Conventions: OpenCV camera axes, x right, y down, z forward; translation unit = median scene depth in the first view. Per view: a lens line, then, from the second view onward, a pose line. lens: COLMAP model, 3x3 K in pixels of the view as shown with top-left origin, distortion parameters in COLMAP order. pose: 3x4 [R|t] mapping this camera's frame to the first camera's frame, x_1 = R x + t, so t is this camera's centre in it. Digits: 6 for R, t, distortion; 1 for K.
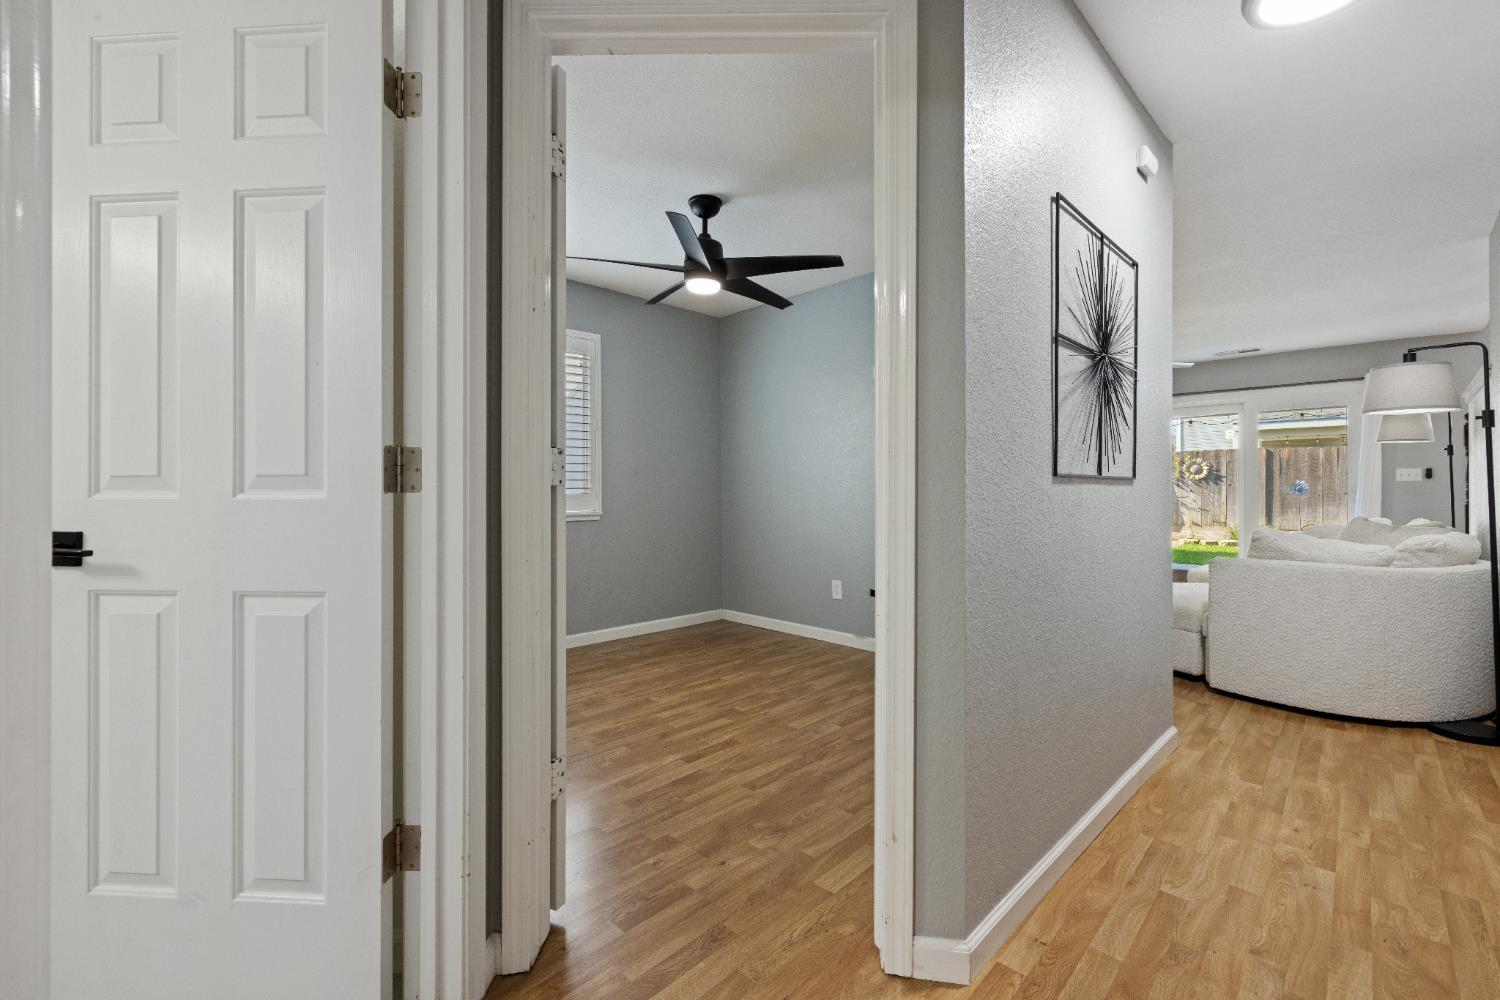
lens RADIAL K [[626.4, 0, 757.0], [0, 626.4, 494.7], [0, 0, 1]] dist [-0.001408, -0.000068]
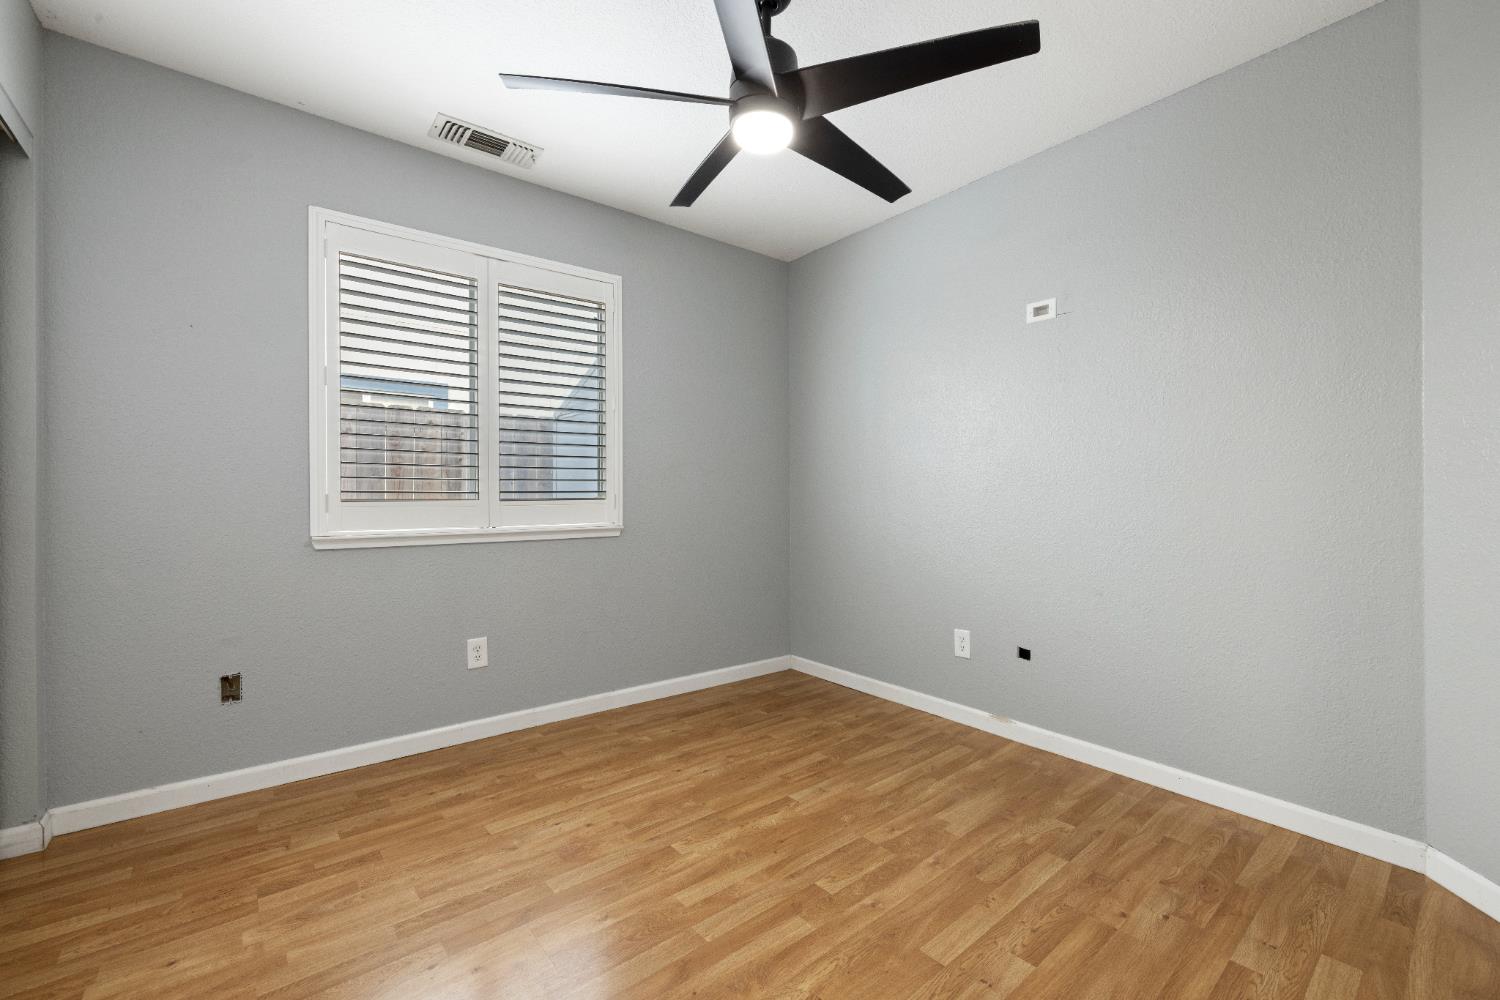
lens RADIAL K [[626.4, 0, 752.1], [0, 626.4, 498.5], [0, 0, 1]] dist [-0.001408, -0.000068]
pose [[0.993807, 0.002816, -0.111084, -0.028211], [-0.003095, 0.999992, -0.002337, -0.001607], [0.111076, 0.002666, 0.993808, 0.387506]]
